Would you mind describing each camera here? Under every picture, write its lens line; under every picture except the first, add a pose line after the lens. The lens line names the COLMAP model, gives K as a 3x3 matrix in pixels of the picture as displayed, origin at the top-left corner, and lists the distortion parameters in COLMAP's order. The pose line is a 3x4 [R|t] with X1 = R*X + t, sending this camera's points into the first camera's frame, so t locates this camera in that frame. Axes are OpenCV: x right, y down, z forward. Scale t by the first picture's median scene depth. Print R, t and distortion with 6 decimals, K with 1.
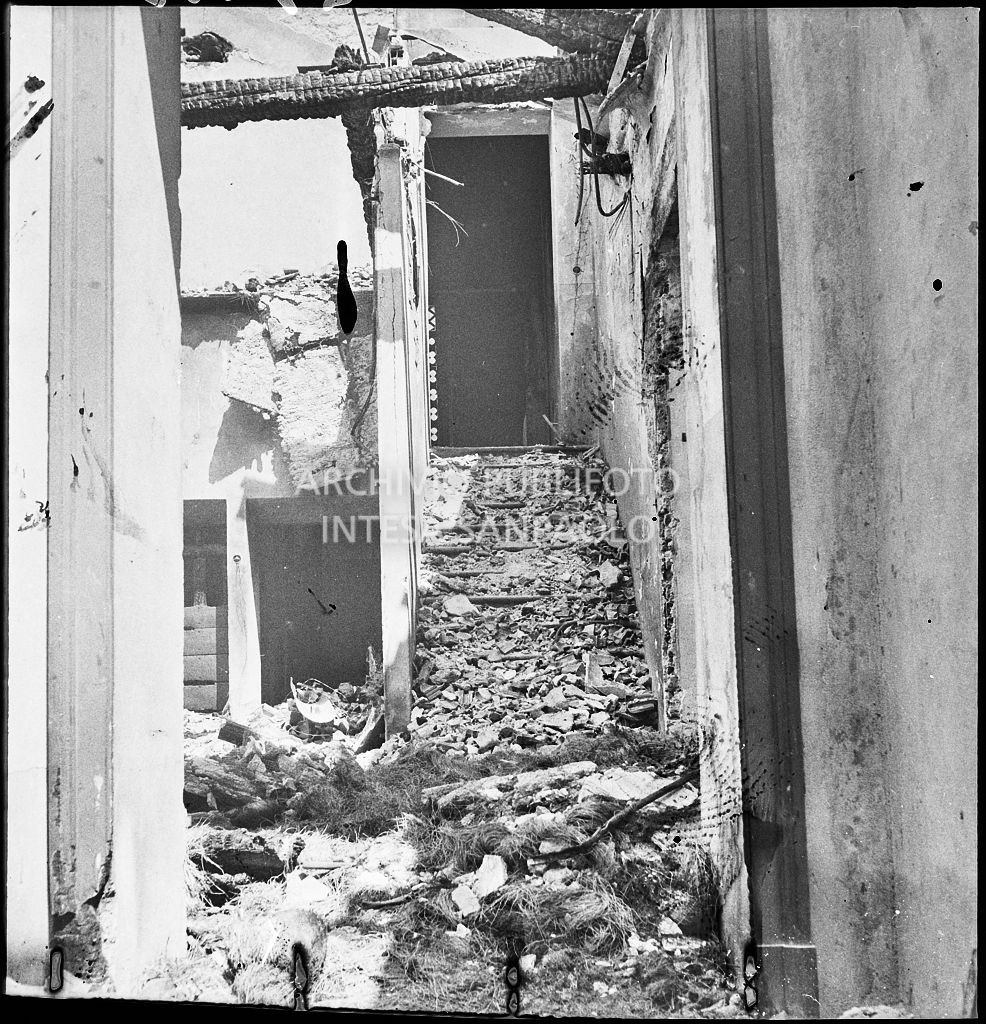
lens RADIAL K [[1306.7, 0, 494.4], [0, 1306.7, 524.7], [0, 0, 1]] dist [0.004727, -0.054038]
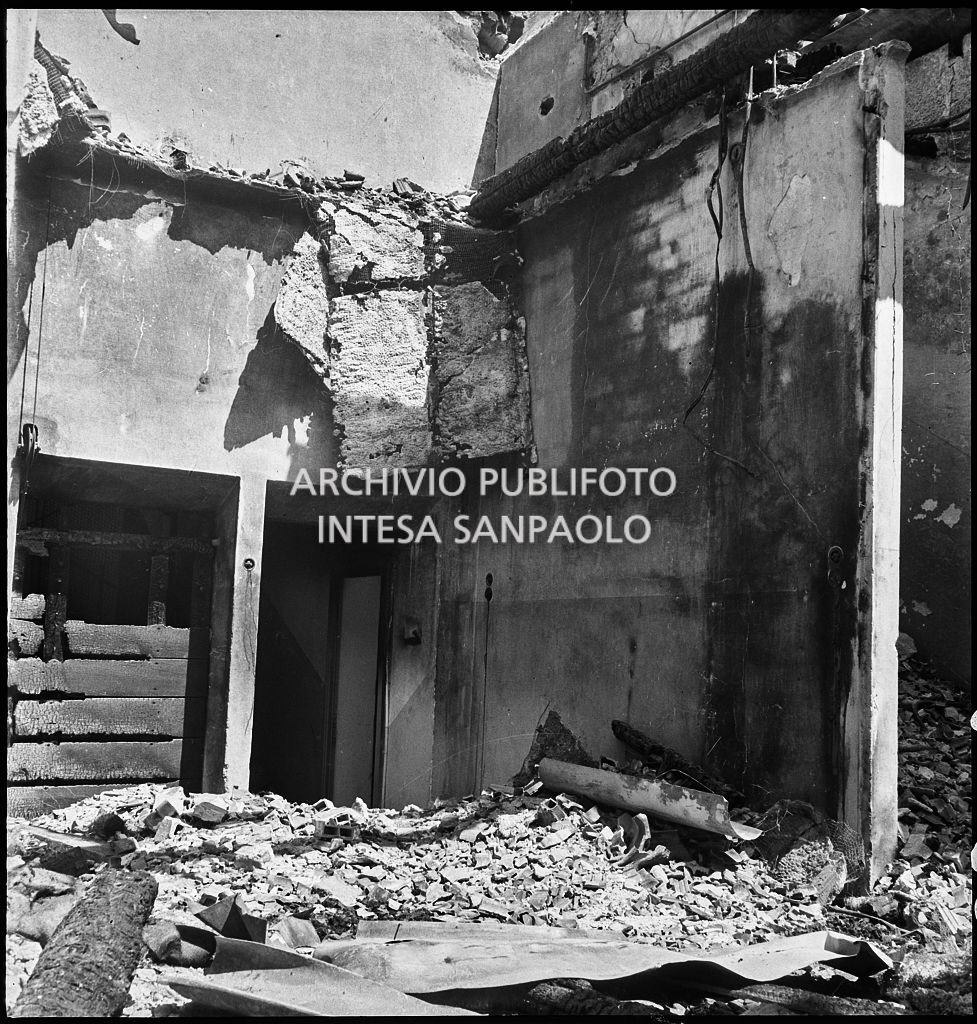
lens RADIAL K [[1299.6, 0, 491.1], [0, 1299.6, 507.6], [0, 0, 1]] dist [0.005073, -0.009648]
pose [[0.869911, 0.116365, 0.479285, -0.517708], [-0.101957, 0.993206, -0.056087, 0.026902], [-0.482555, -0.000076, 0.875865, 0.409672]]
